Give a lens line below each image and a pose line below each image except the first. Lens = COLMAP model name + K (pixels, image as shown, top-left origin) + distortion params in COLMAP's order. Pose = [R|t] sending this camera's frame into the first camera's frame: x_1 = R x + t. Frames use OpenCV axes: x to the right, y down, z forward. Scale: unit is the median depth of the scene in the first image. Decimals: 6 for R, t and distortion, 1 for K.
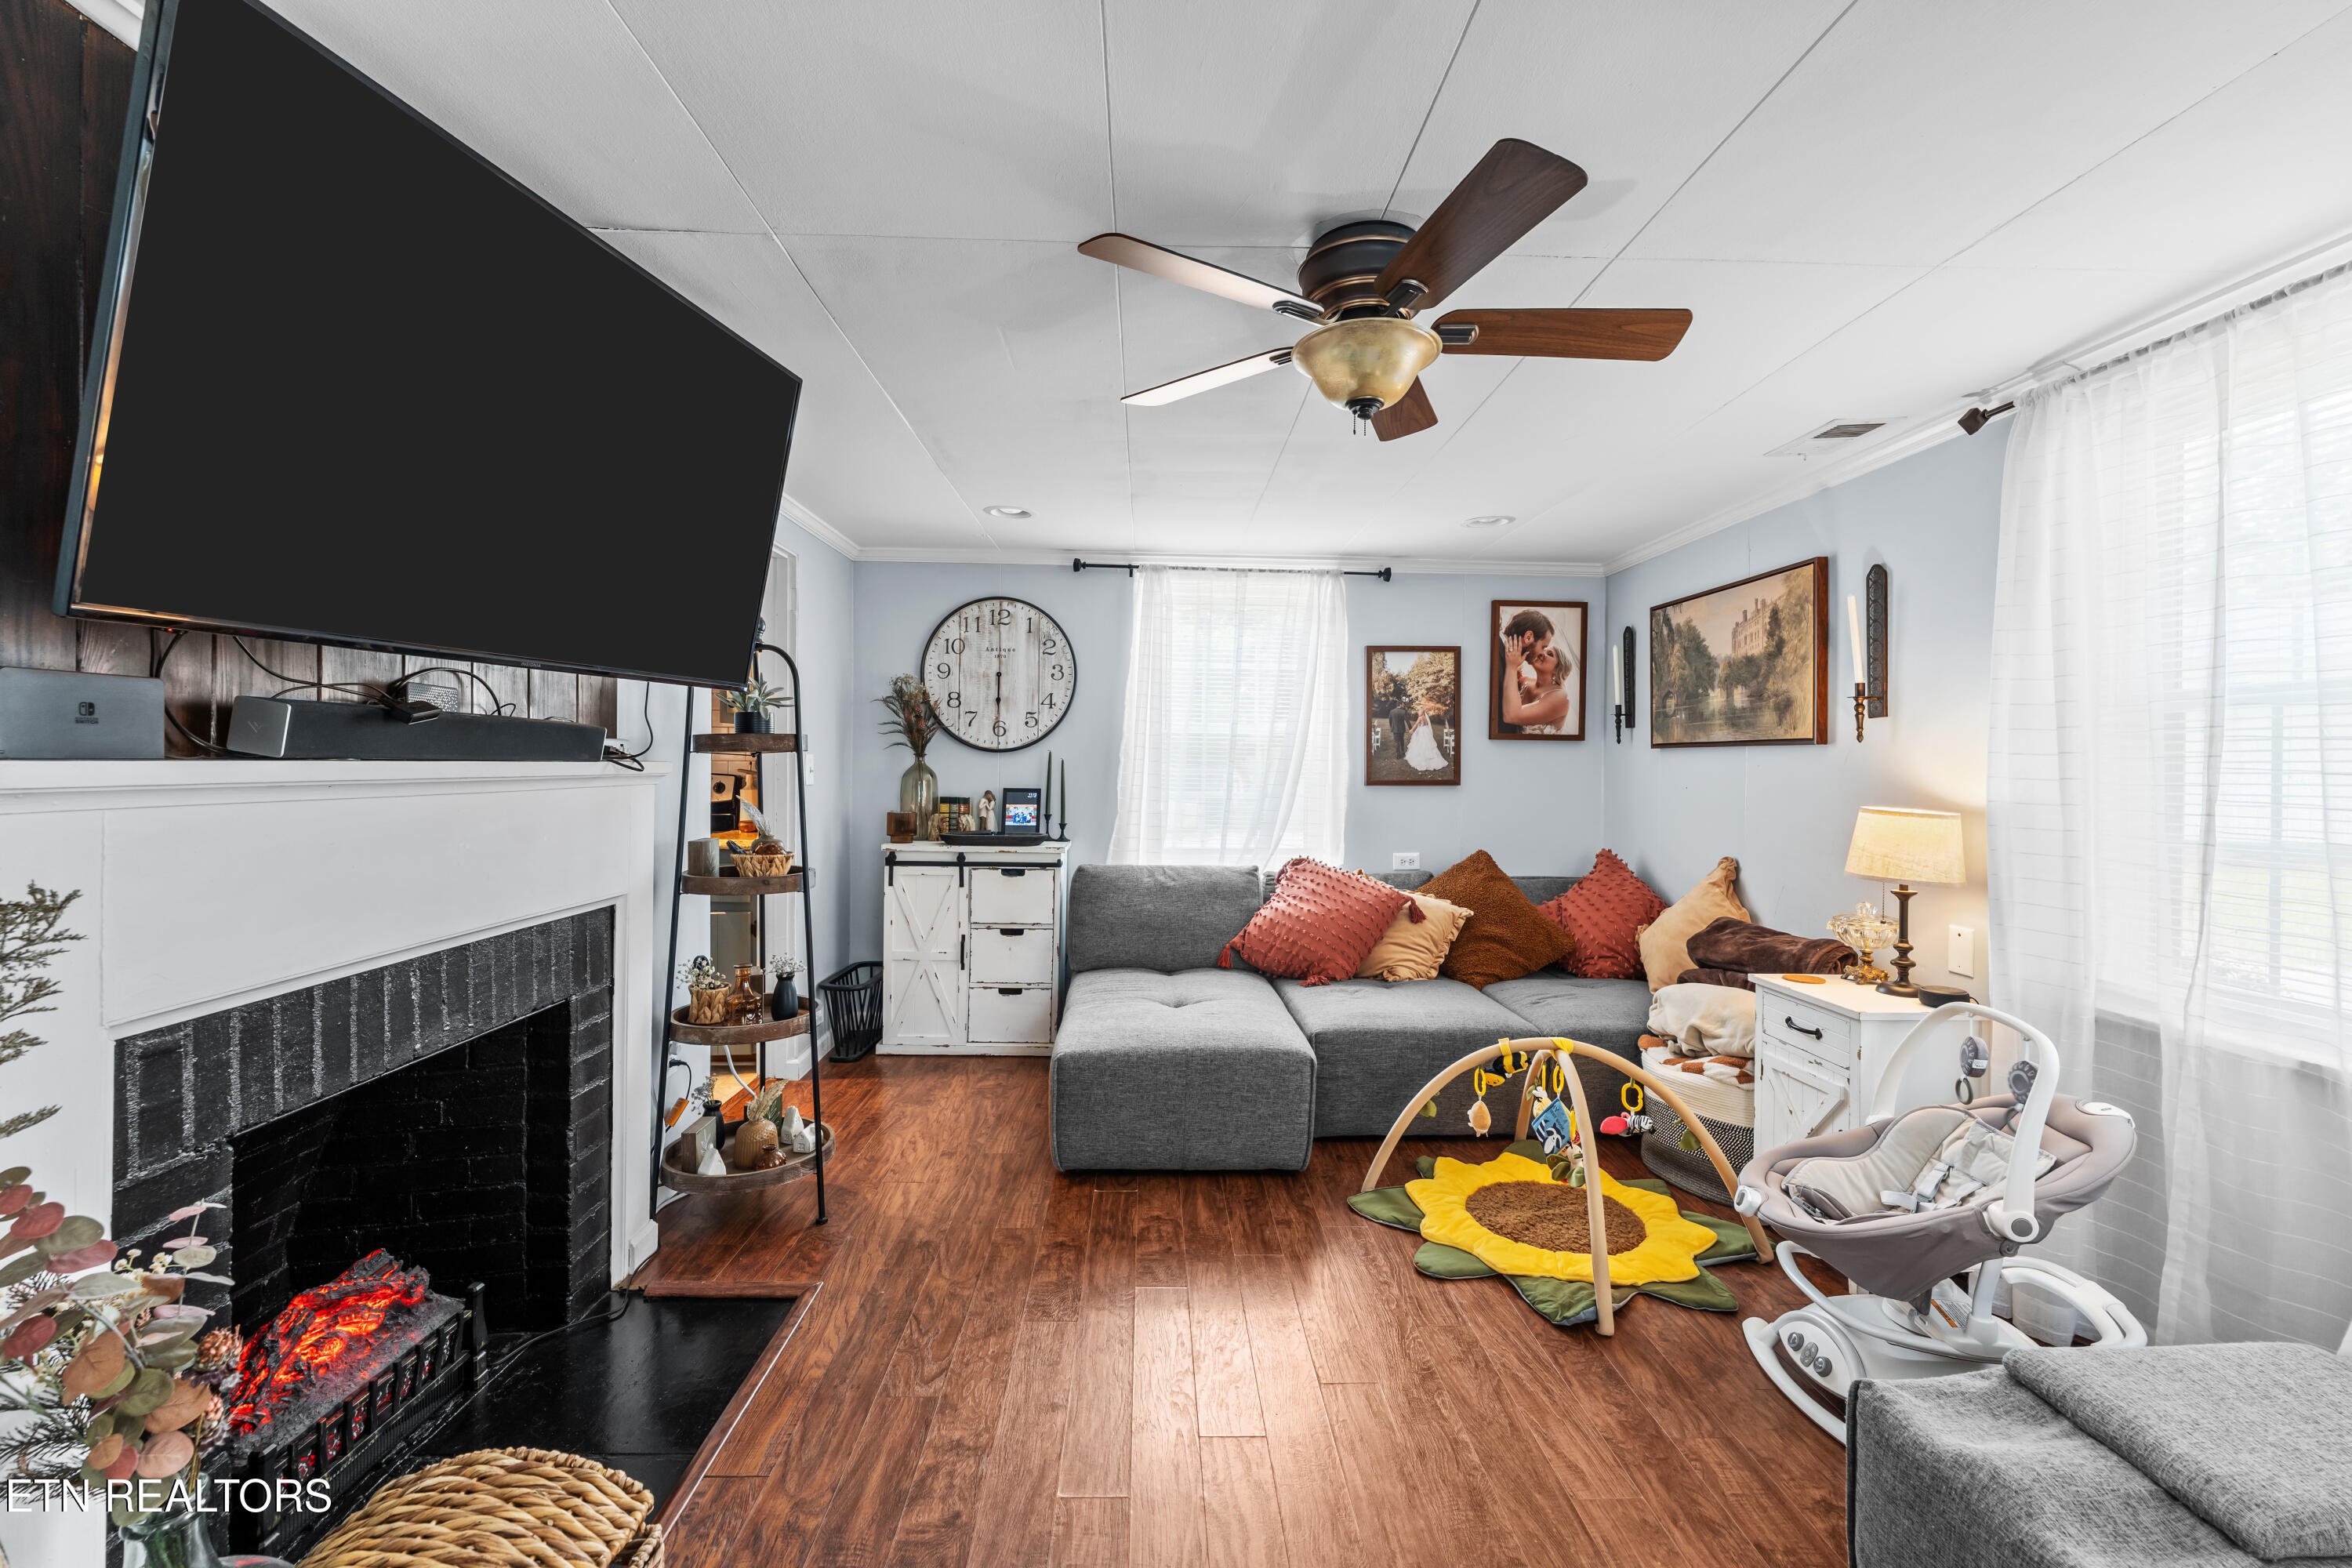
lens RADIAL K [[1008.3, 0, 1179.4], [0, 1008.3, 770.5], [0, 0, 1]] dist [-0.000384, -0.000017]
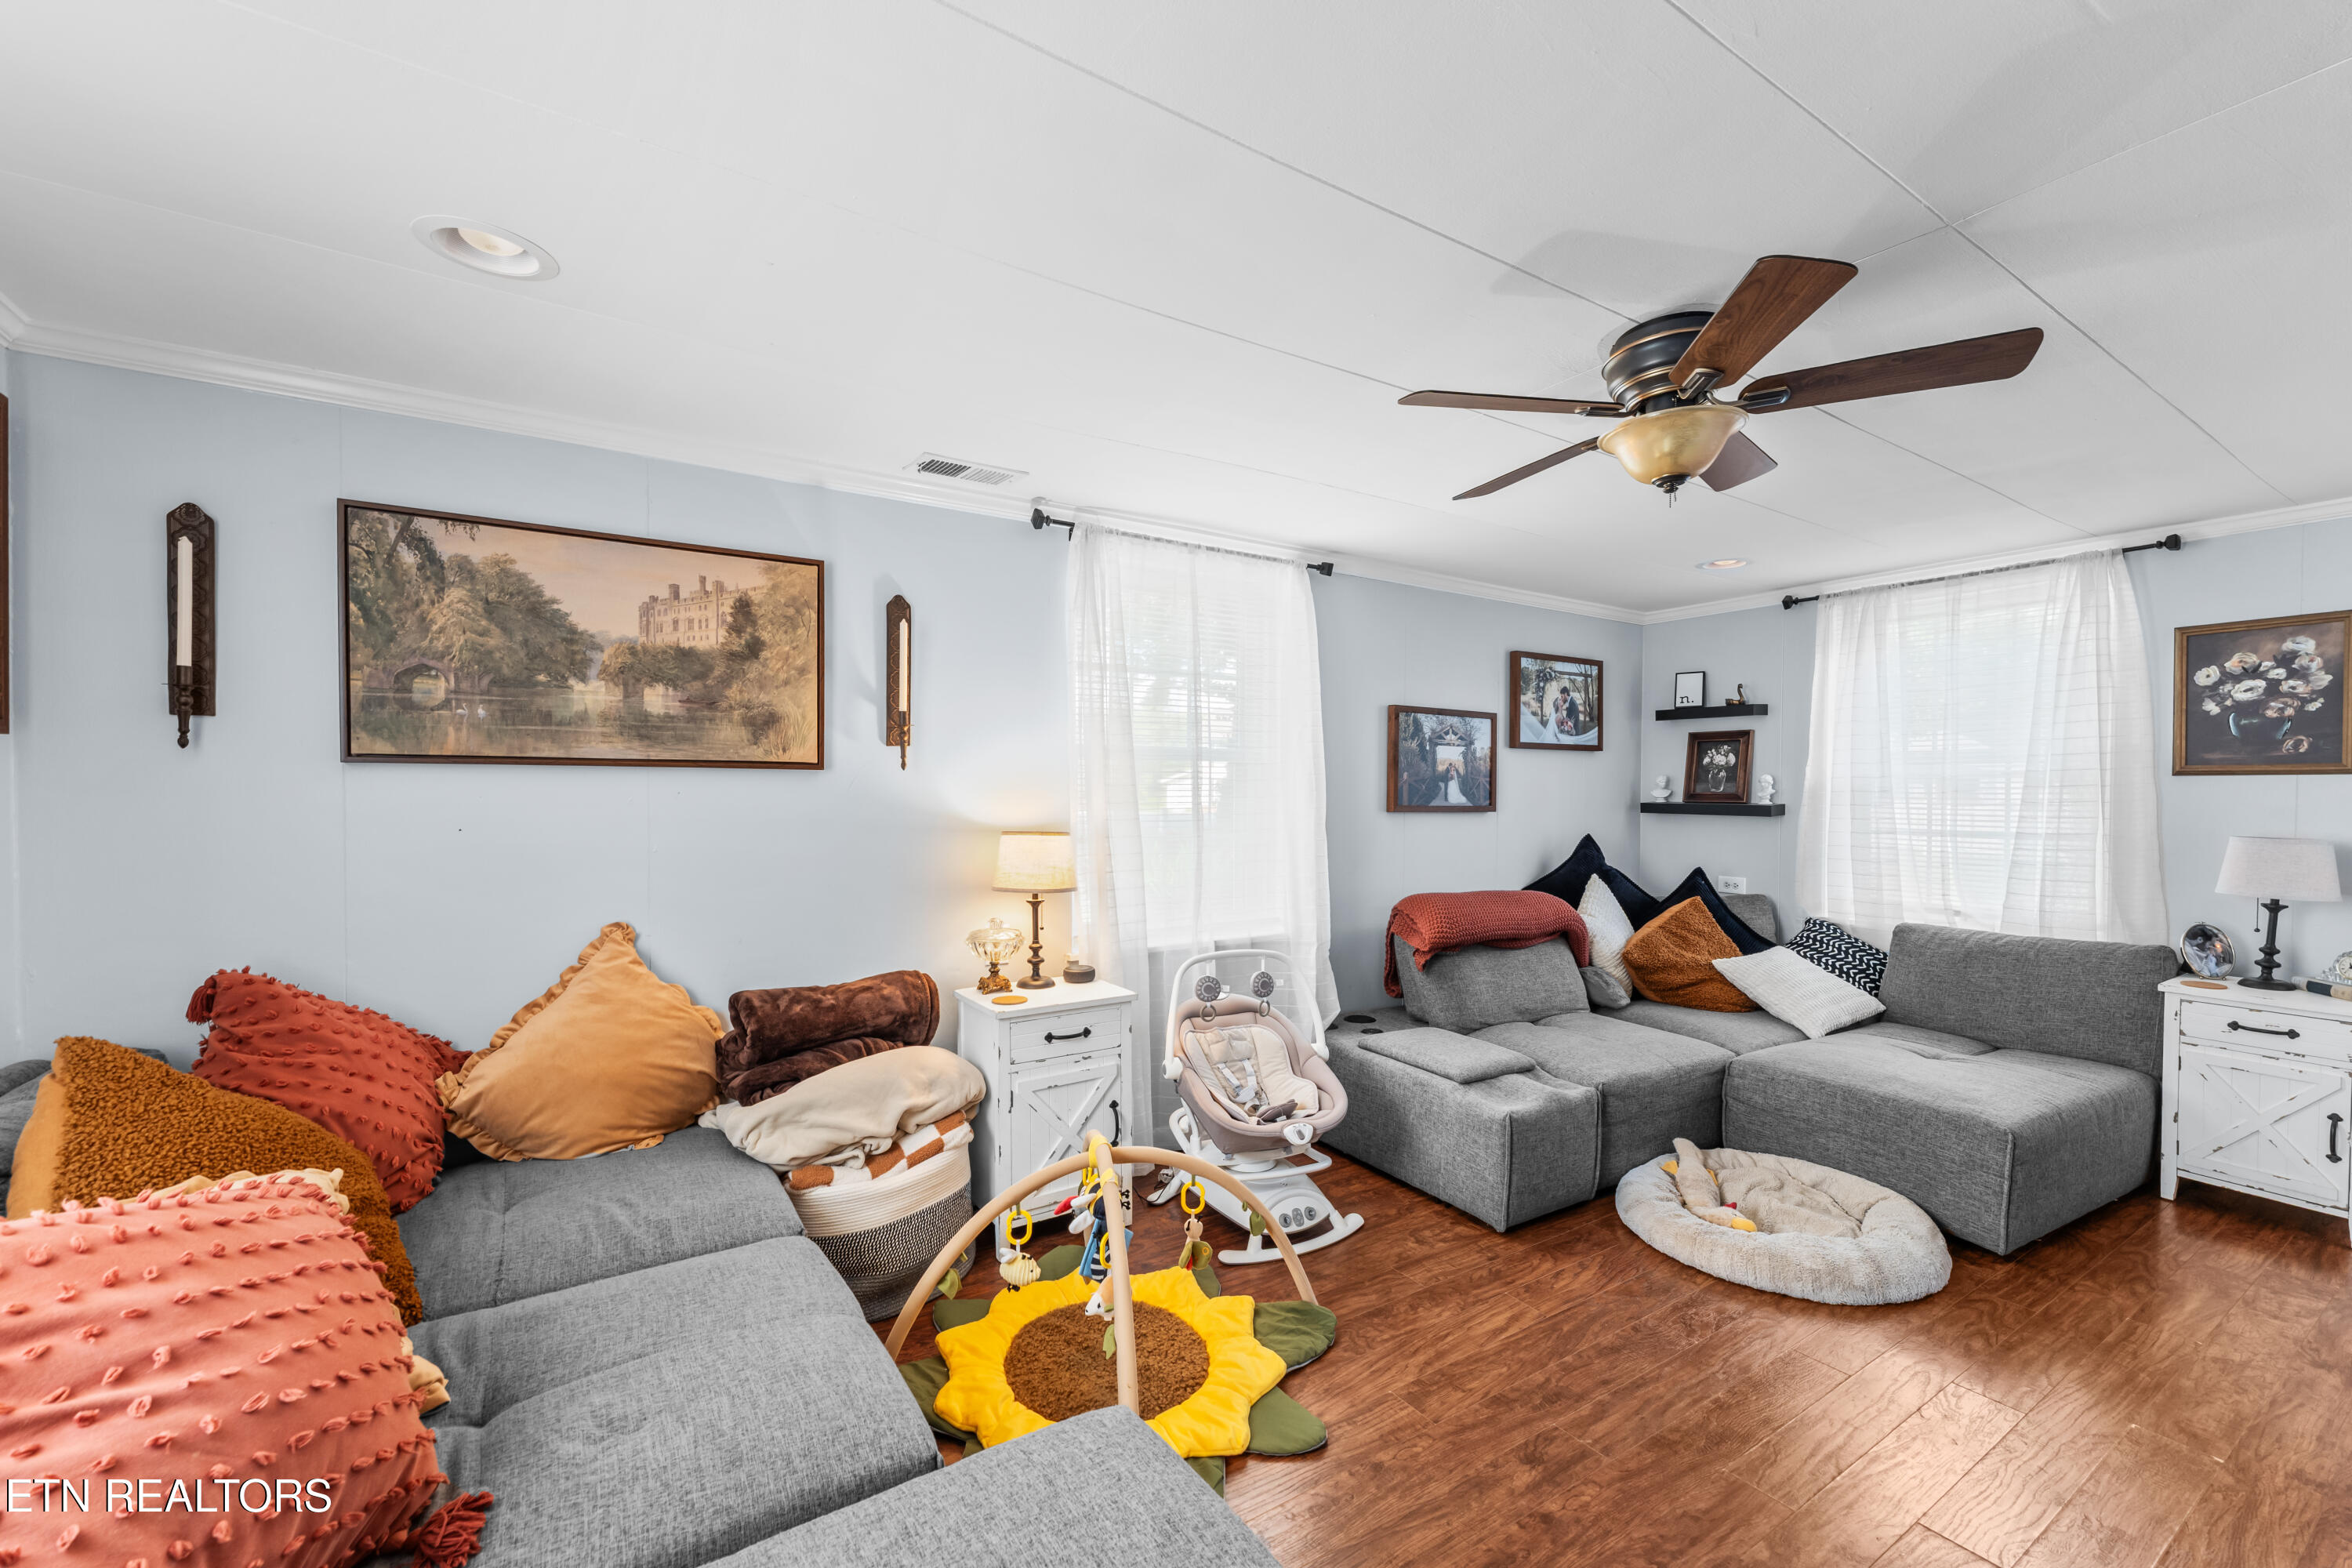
lens RADIAL K [[960.5, 0, 1183.4], [0, 960.5, 793.7], [0, 0, 1]] dist [-0.000178, -0.000015]
pose [[-0.515353, -0.016914, 0.856811, -0.246003], [-0.002051, 0.999827, 0.018504, -0.018769], [-0.856976, 0.007779, -0.515298, 1.061327]]
